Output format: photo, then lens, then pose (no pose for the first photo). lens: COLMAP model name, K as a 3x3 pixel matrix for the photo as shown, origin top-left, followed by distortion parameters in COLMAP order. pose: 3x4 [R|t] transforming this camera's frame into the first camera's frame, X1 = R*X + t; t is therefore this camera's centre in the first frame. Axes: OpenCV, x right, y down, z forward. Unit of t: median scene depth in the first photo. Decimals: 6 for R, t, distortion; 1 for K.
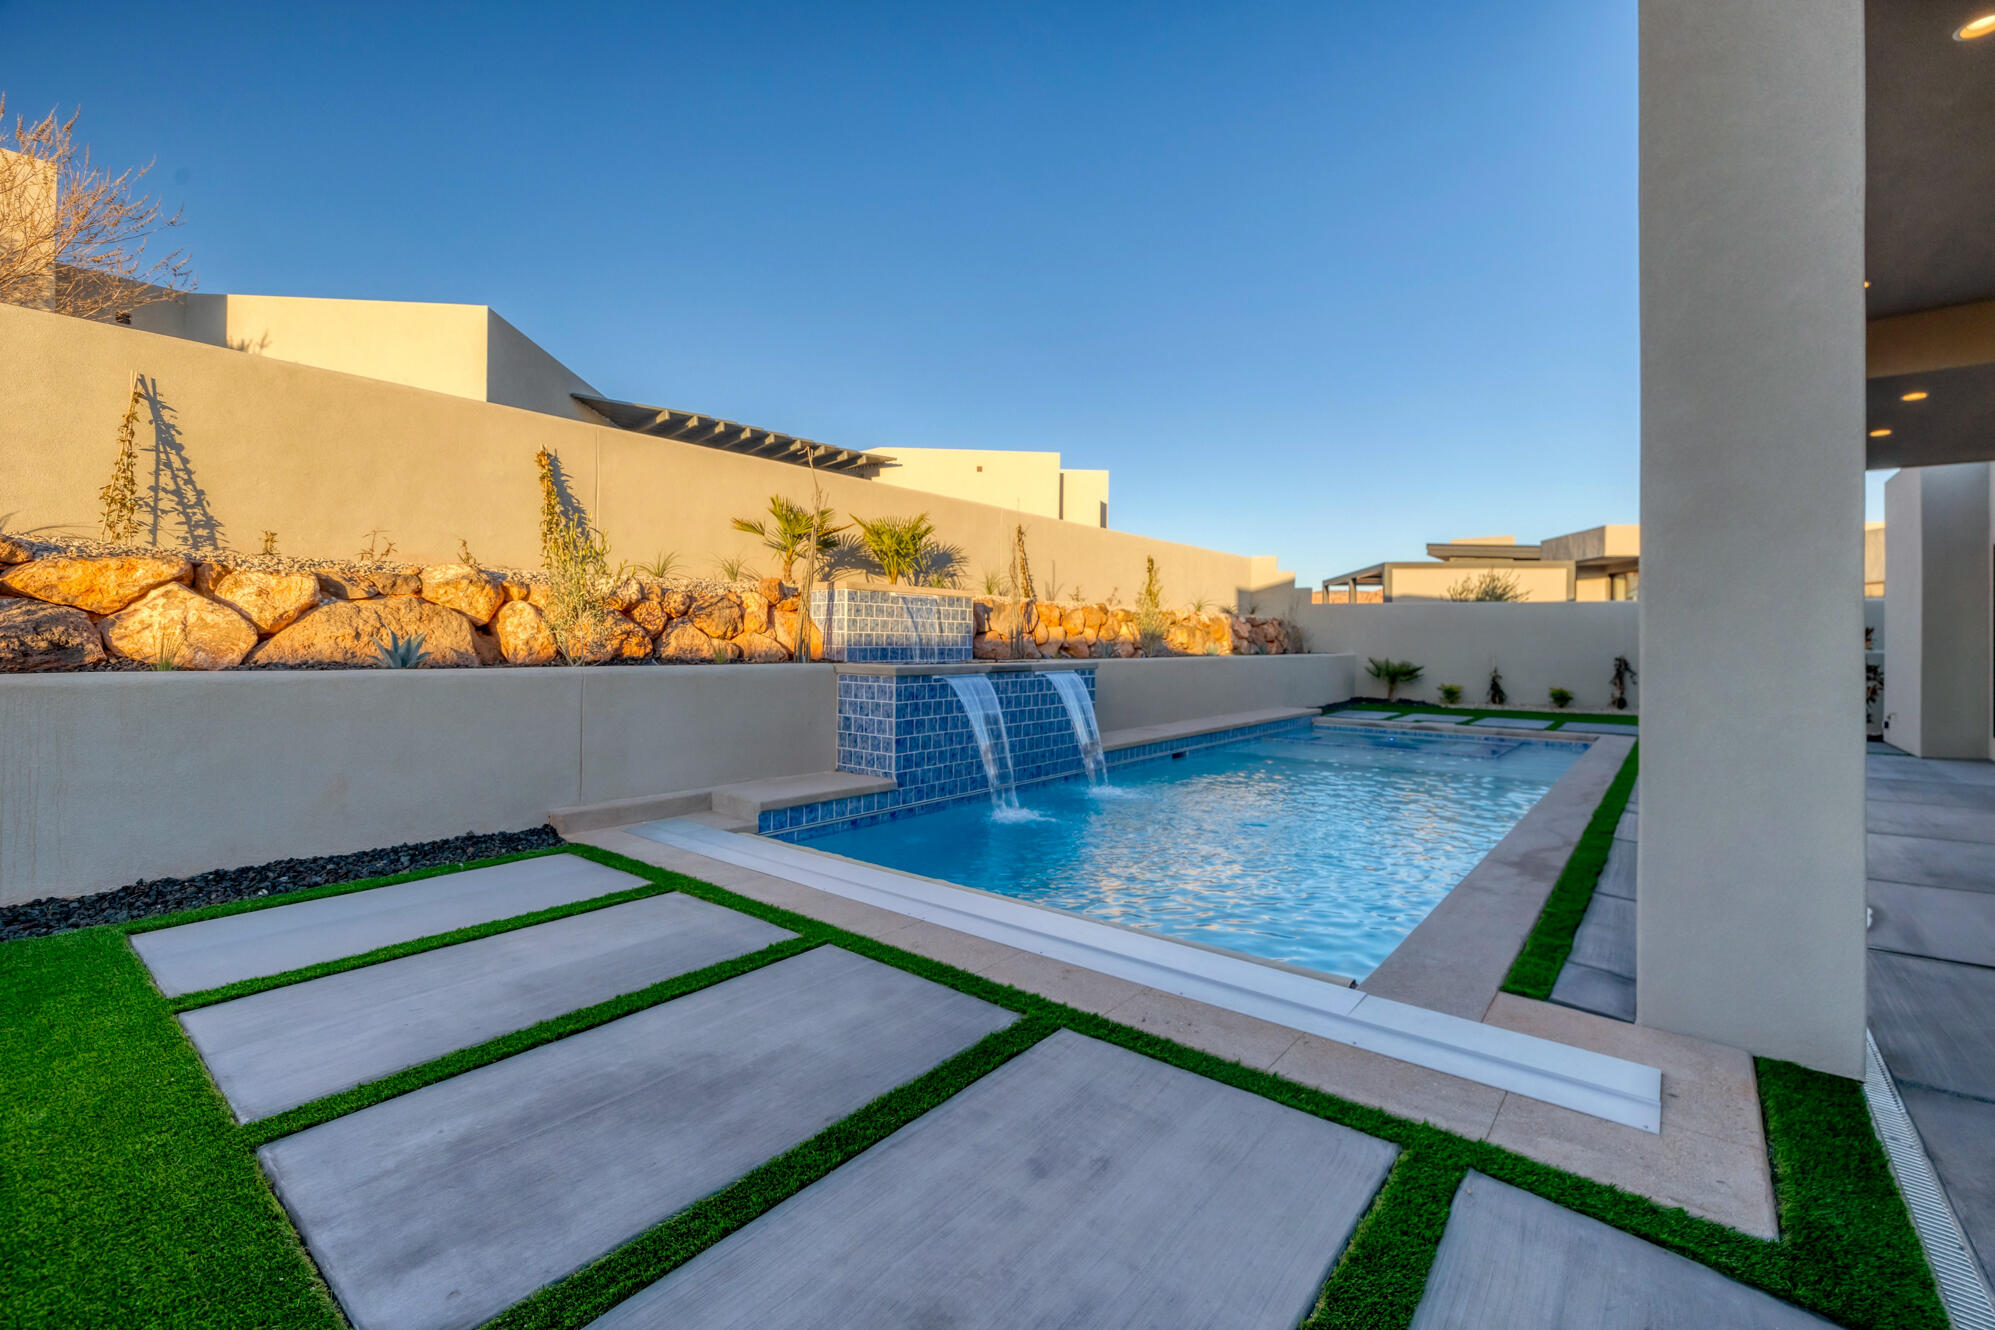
lens RADIAL K [[858.7, 0, 1005.7], [0, 858.7, 637.4], [0, 0, 1]] dist [-0.002366, 0.000734]
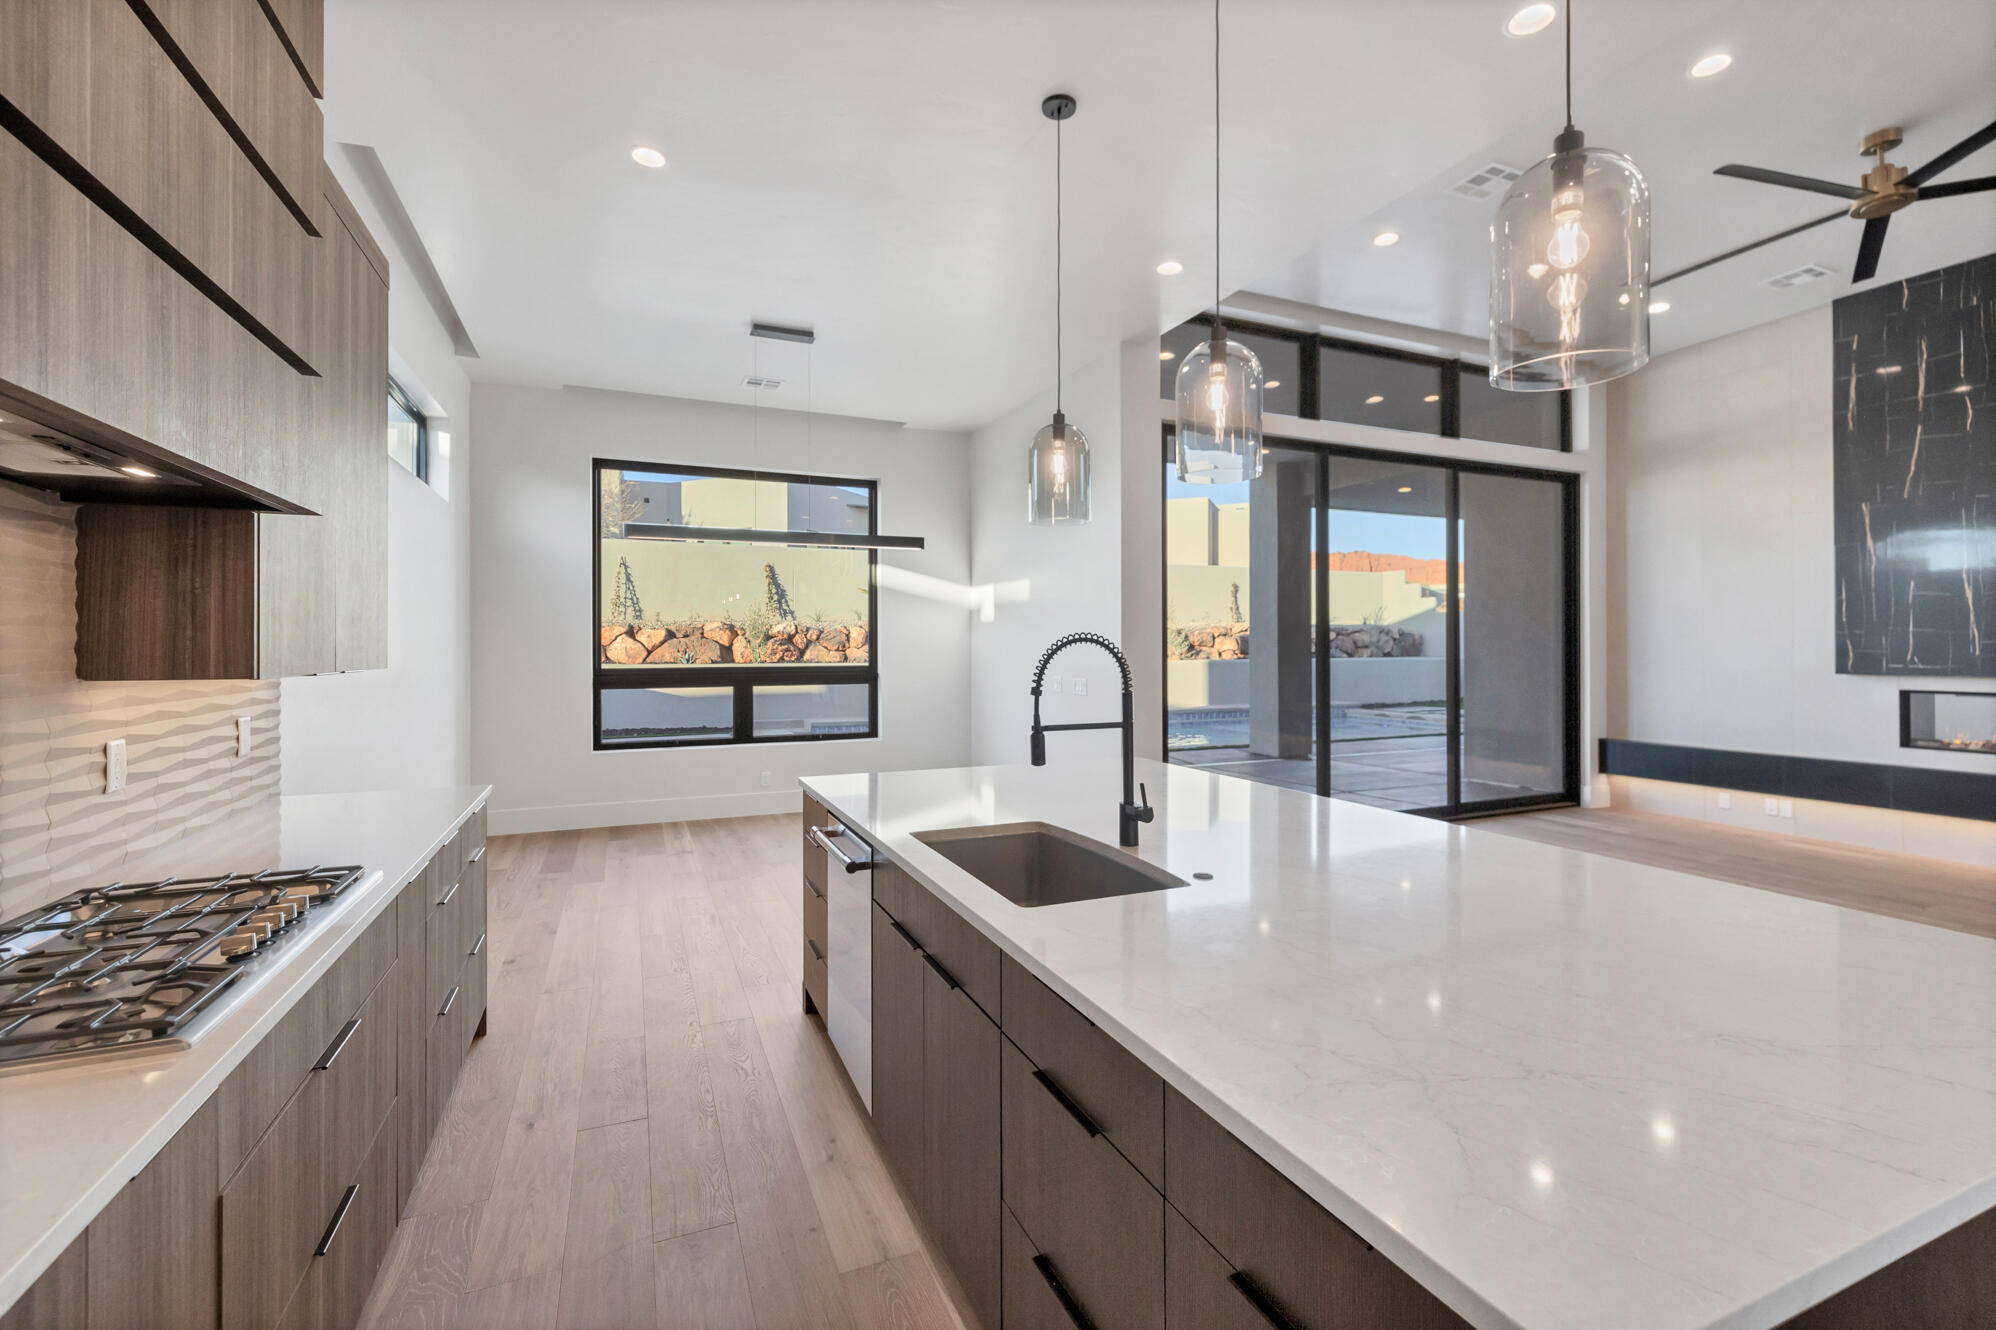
lens RADIAL K [[859.1, 0, 1010.1], [0, 859.1, 649.9], [0, 0, 1]] dist [-0.002366, 0.000734]
pose [[0.888917, -0.011526, -0.457924, 1.302187], [0.013490, 0.999908, 0.001019, 0.002248], [0.457870, -0.007083, 0.888991, -0.838069]]
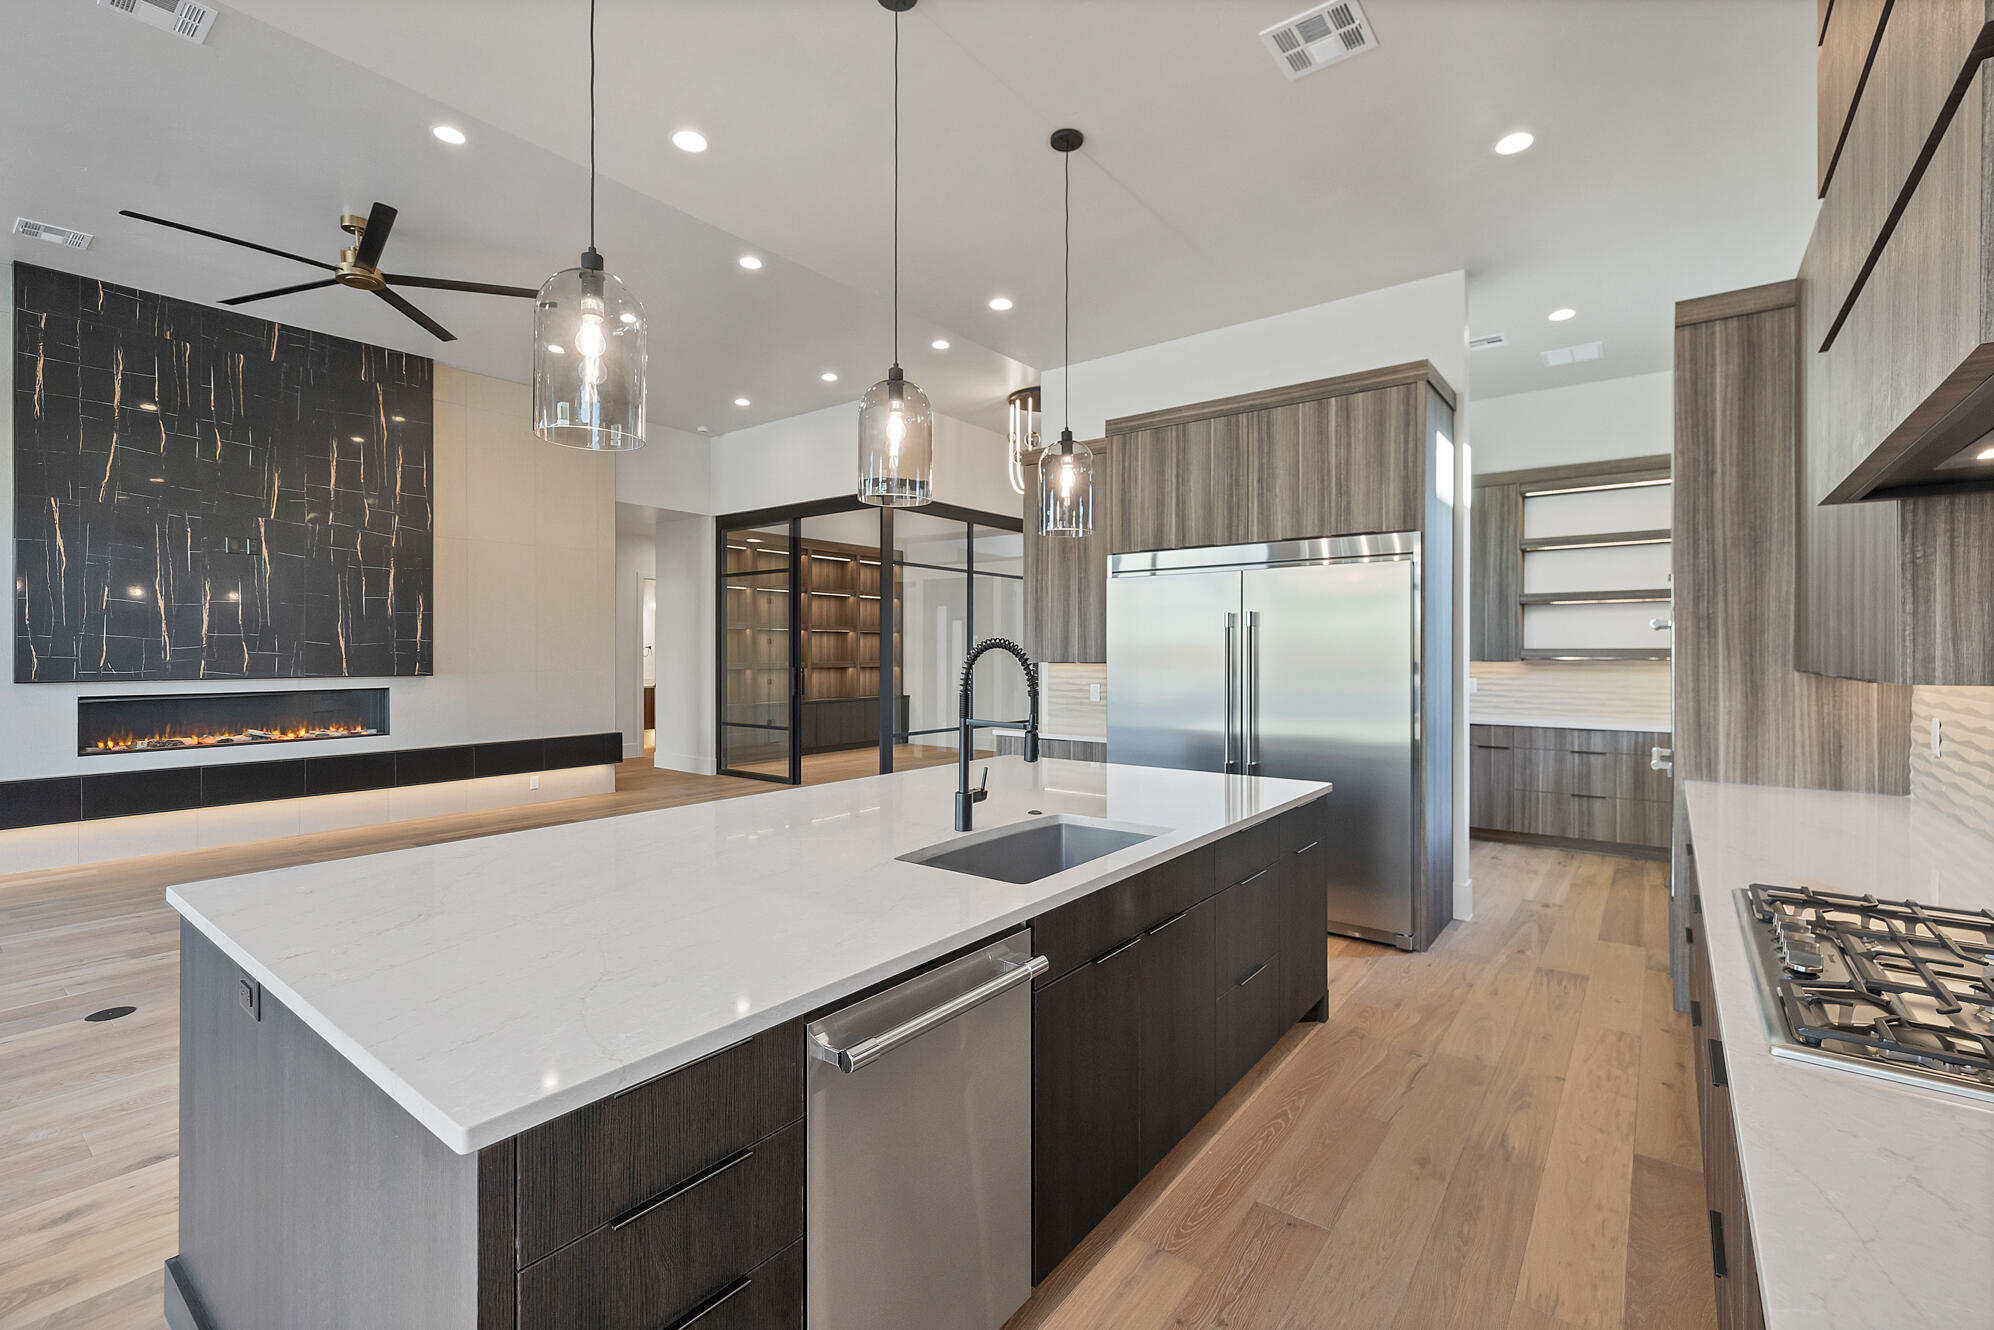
lens RADIAL K [[858.3, 0, 1004.1], [0, 858.3, 654.7], [0, 0, 1]] dist [-0.002366, 0.000734]
pose [[-0.028329, -0.011814, 0.999529, 0.787103], [-0.004837, 0.999920, 0.011682, -0.000420], [-0.999587, -0.004504, -0.028384, -0.505039]]
